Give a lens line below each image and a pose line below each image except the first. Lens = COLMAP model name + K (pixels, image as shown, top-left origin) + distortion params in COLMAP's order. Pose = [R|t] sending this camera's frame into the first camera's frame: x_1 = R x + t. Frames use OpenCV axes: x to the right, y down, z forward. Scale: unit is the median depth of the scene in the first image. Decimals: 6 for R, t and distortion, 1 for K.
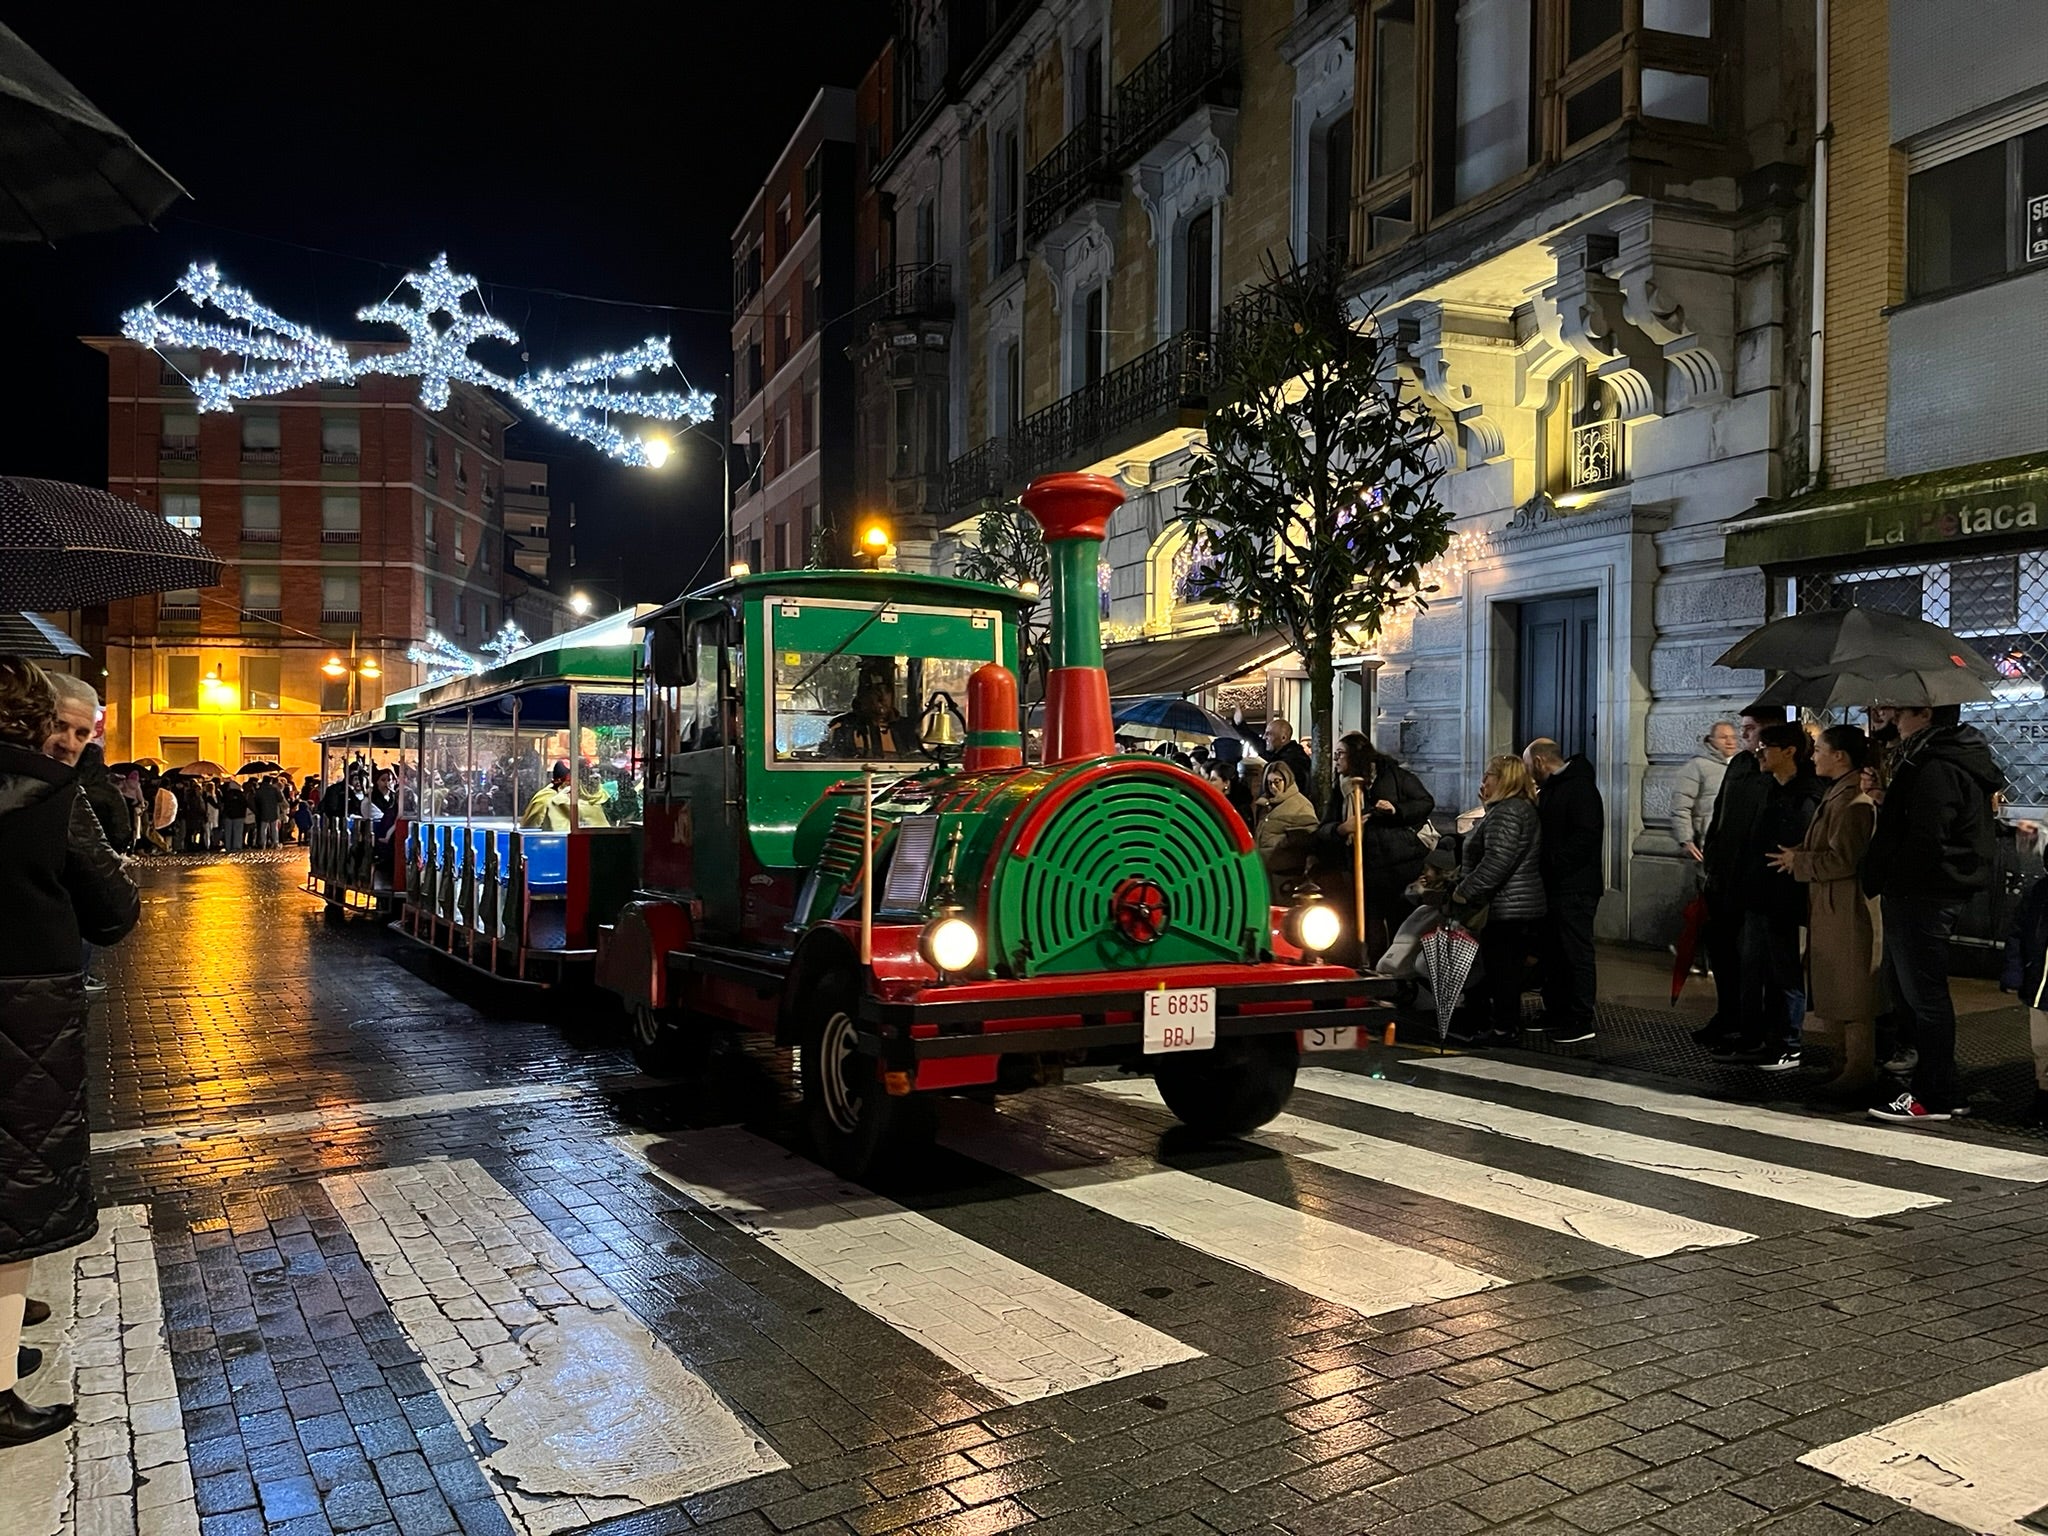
lens RADIAL K [[1560.2, 0, 1029.2], [0, 1560.2, 765.7], [0, 0, 1]] dist [0.043958, -0.043760]
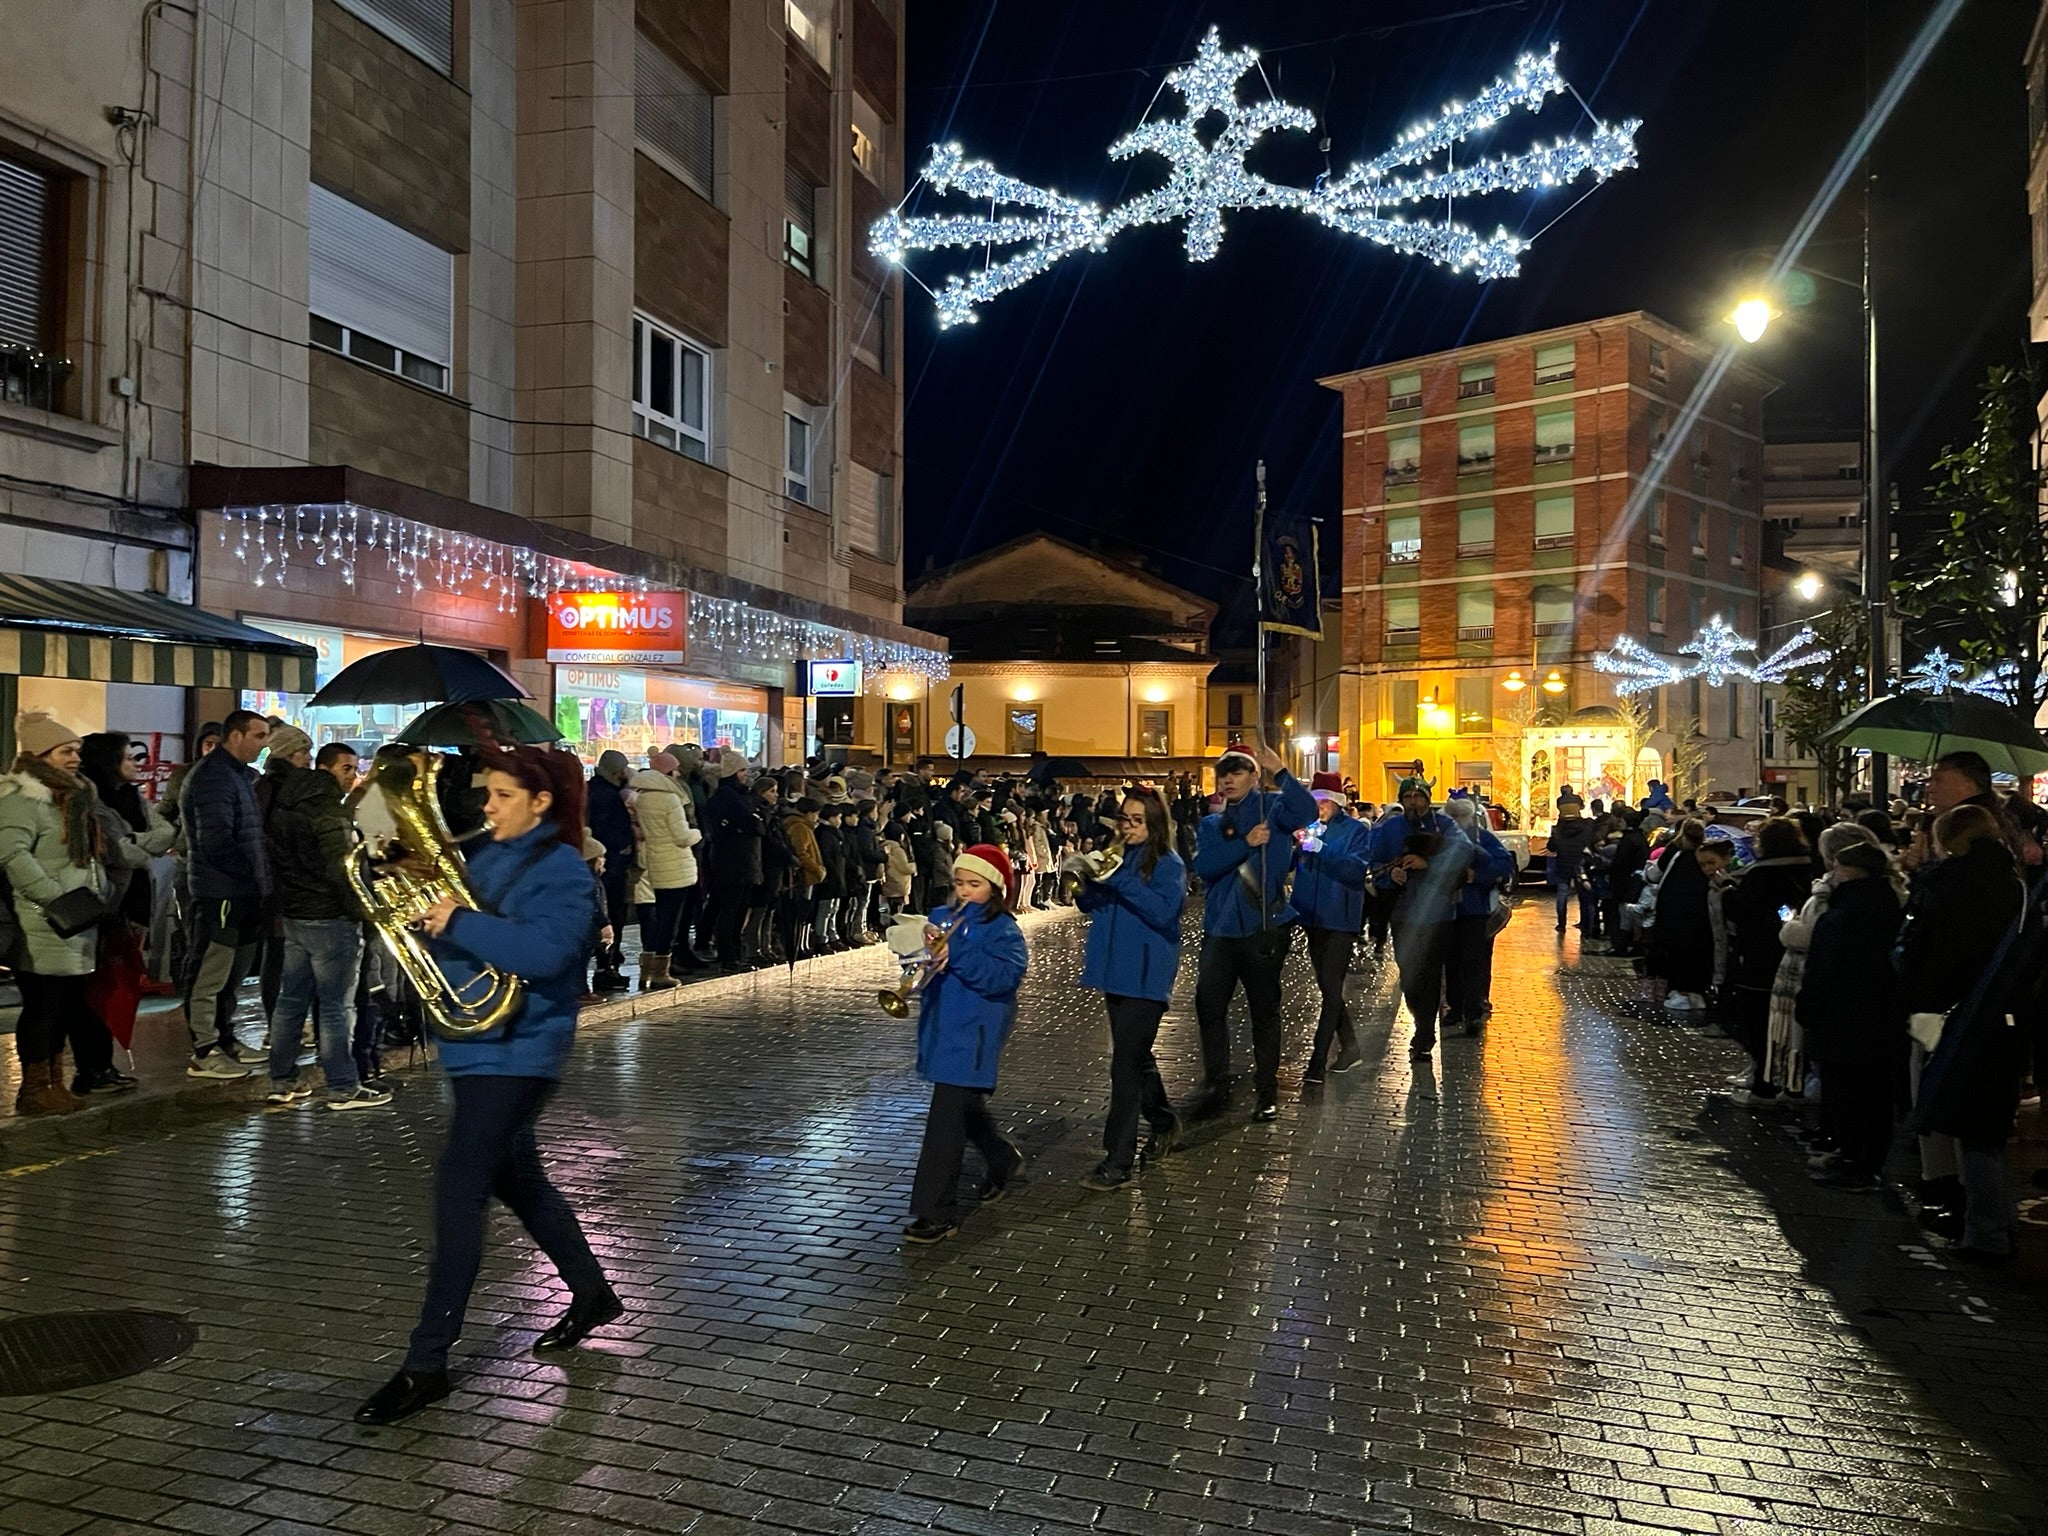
lens RADIAL K [[1556.5, 0, 999.7], [0, 1556.5, 751.3], [0, 0, 1]] dist [0.023332, 0.010131]
pose [[0.670332, -0.014518, -0.741919, 0.062125], [-0.006233, 0.999663, -0.025193, 0.003382], [0.742035, 0.021512, 0.670016, 0.498878]]
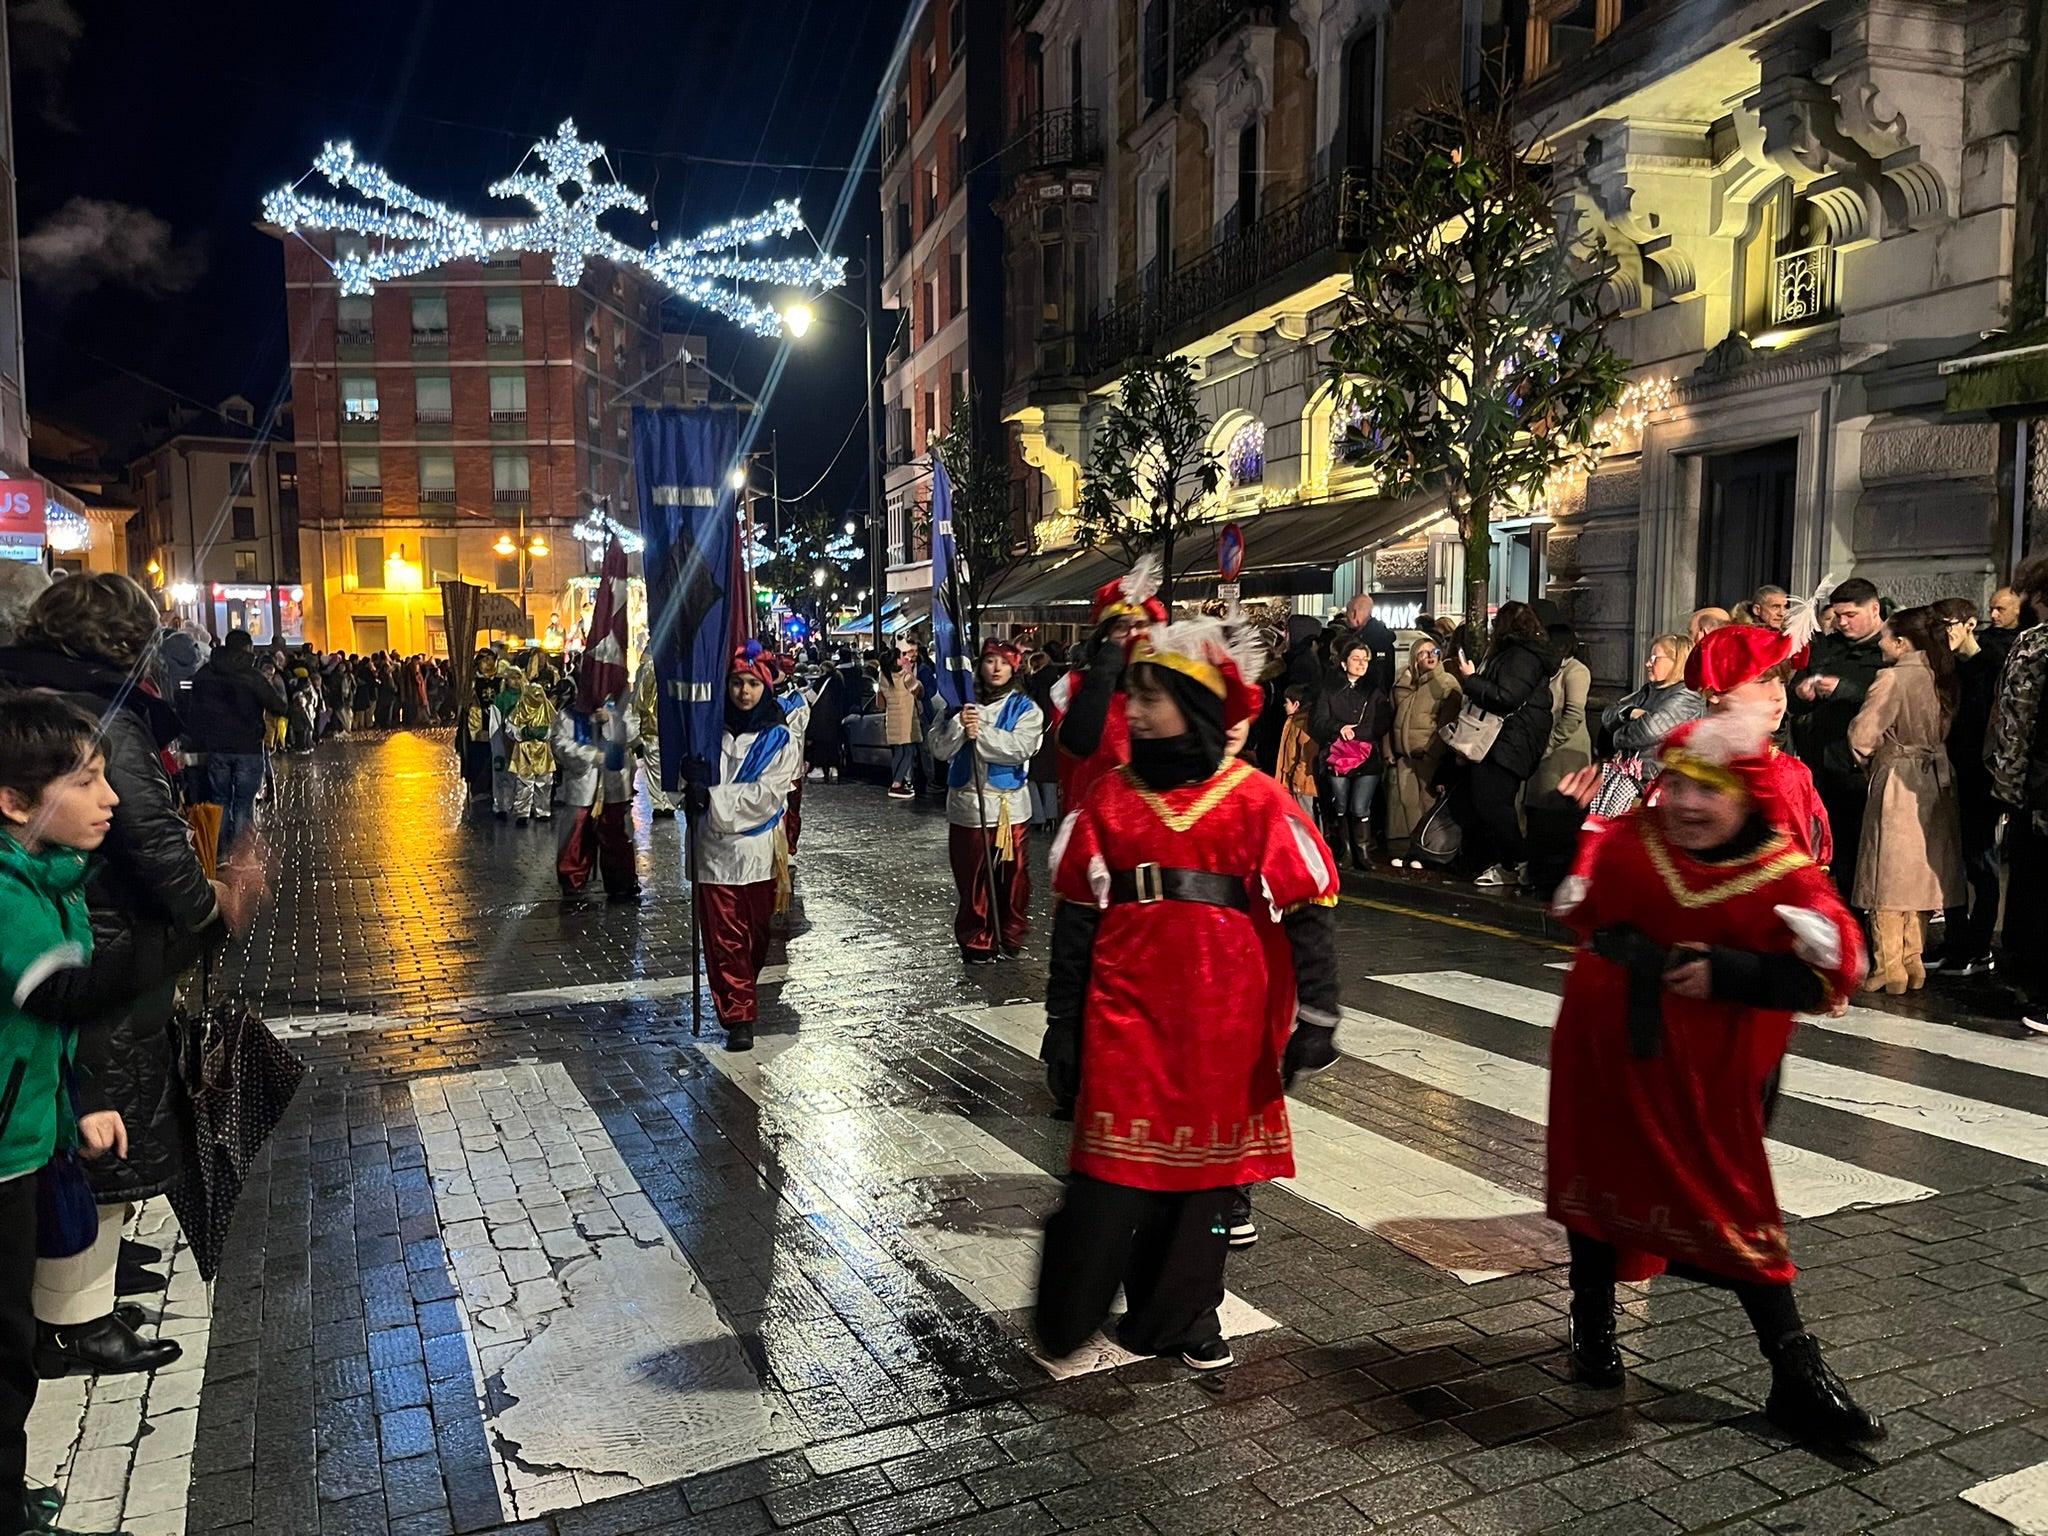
lens RADIAL K [[1562.4, 0, 1015.8], [0, 1562.4, 782.0], [0, 0, 1]] dist [0.029429, -0.011428]
pose [[0.993567, -0.000568, -0.113249, 0.013757], [0.011278, 0.995513, 0.093952, -0.004808], [0.112687, -0.094625, 0.989115, 0.025341]]
